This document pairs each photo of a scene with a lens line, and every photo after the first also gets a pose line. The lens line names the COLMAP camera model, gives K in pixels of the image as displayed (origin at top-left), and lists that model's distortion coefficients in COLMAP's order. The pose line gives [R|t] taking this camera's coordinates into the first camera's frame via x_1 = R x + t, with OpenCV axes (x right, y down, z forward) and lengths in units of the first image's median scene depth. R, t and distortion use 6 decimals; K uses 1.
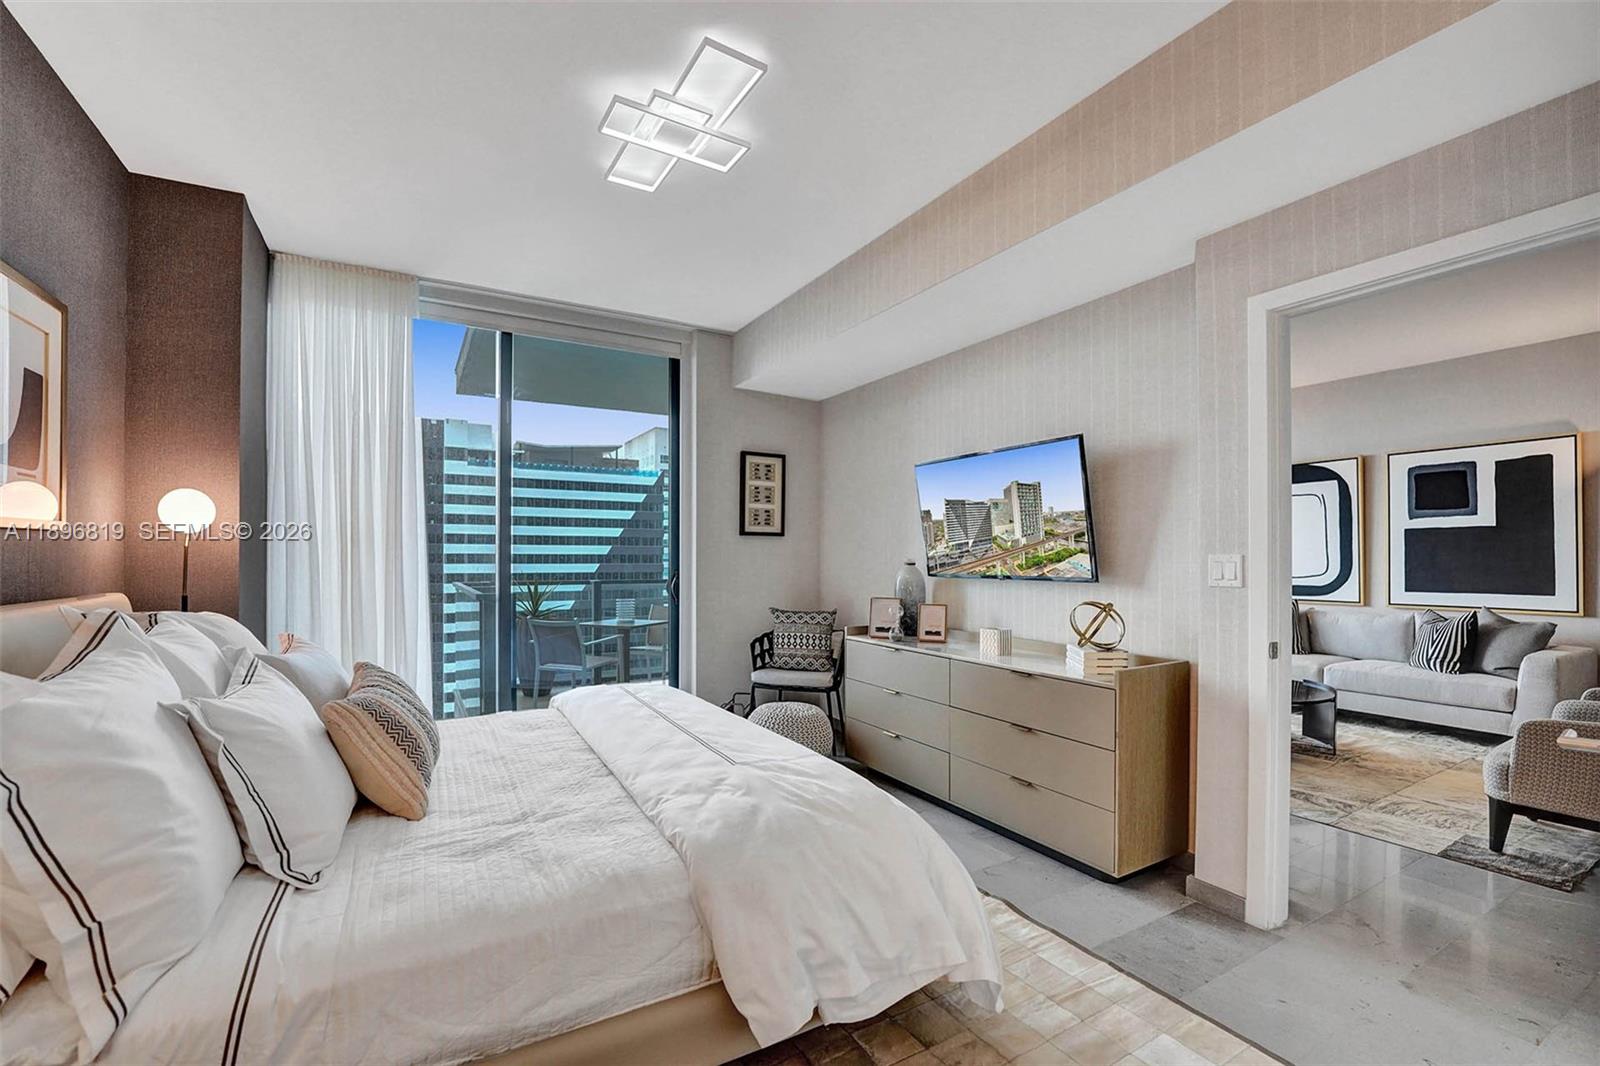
lens RADIAL K [[689.1, 0, 804.1], [0, 689.1, 557.1], [0, 0, 1]] dist [-0.020580, -0.000108]
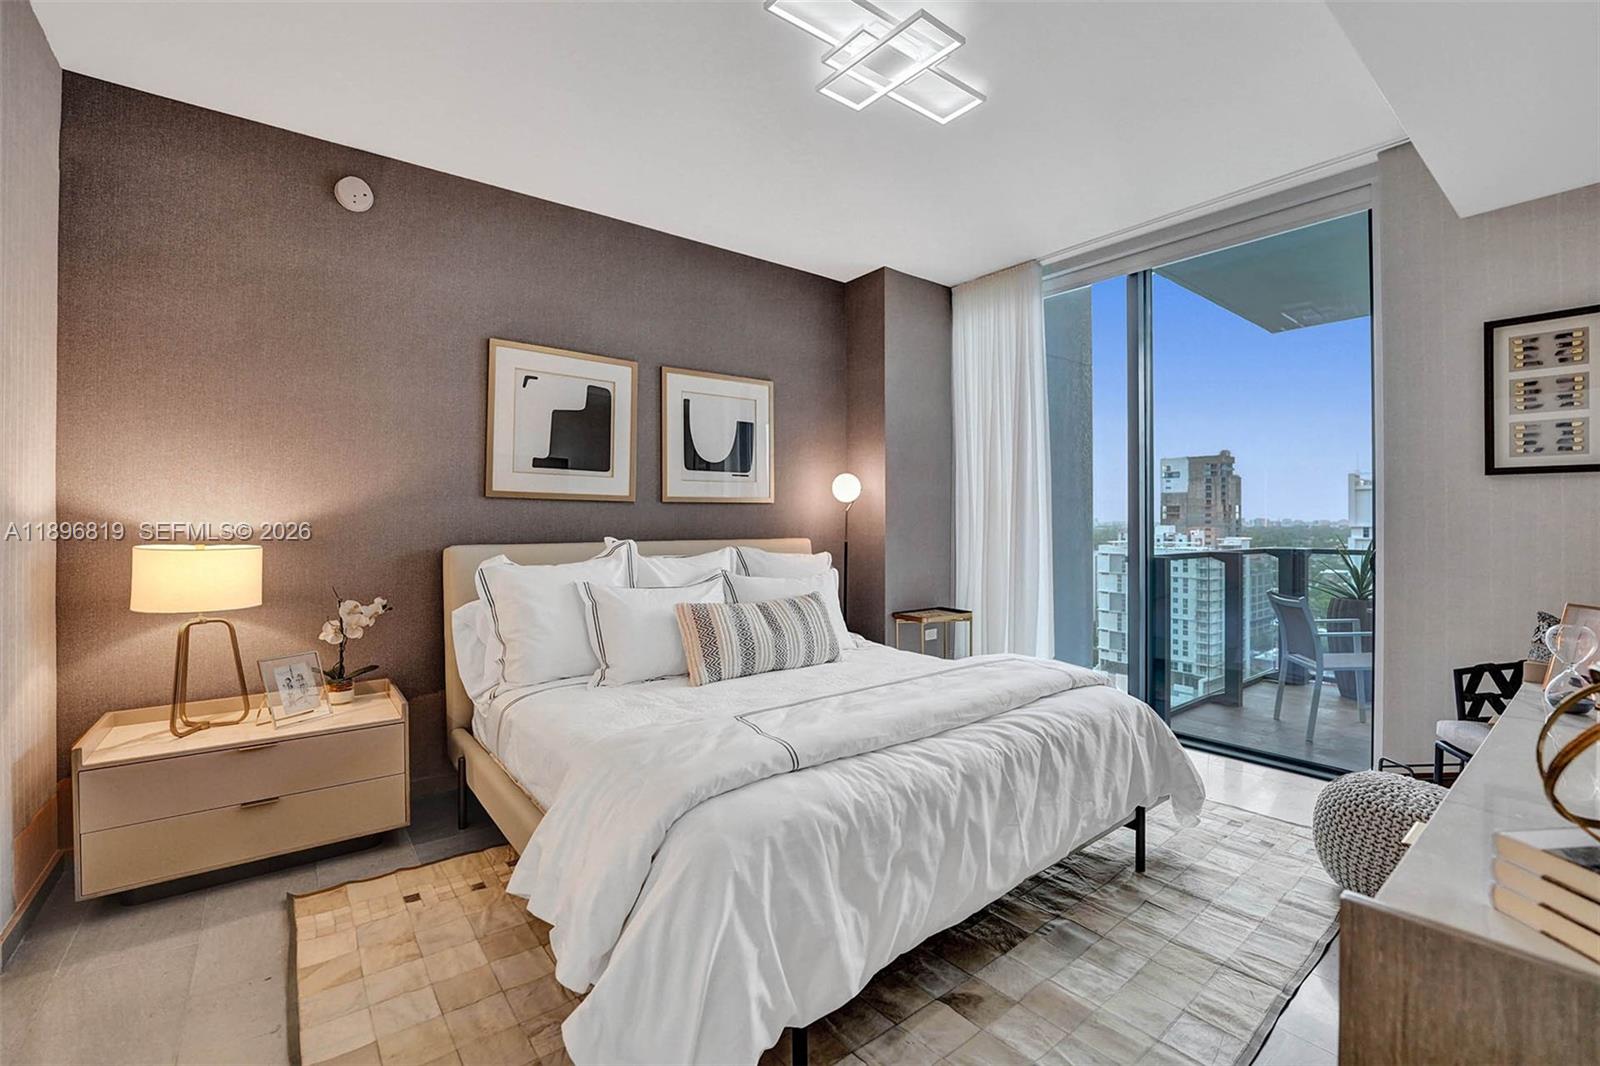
lens RADIAL K [[689.1, 0, 816.5], [0, 689.1, 523.3], [0, 0, 1]] dist [-0.020580, -0.000108]
pose [[0.152055, 0.001810, -0.988370, 0.379223], [0.001085, 0.999997, 0.001998, 0.005915], [0.988371, -0.001376, 0.152053, 0.398734]]
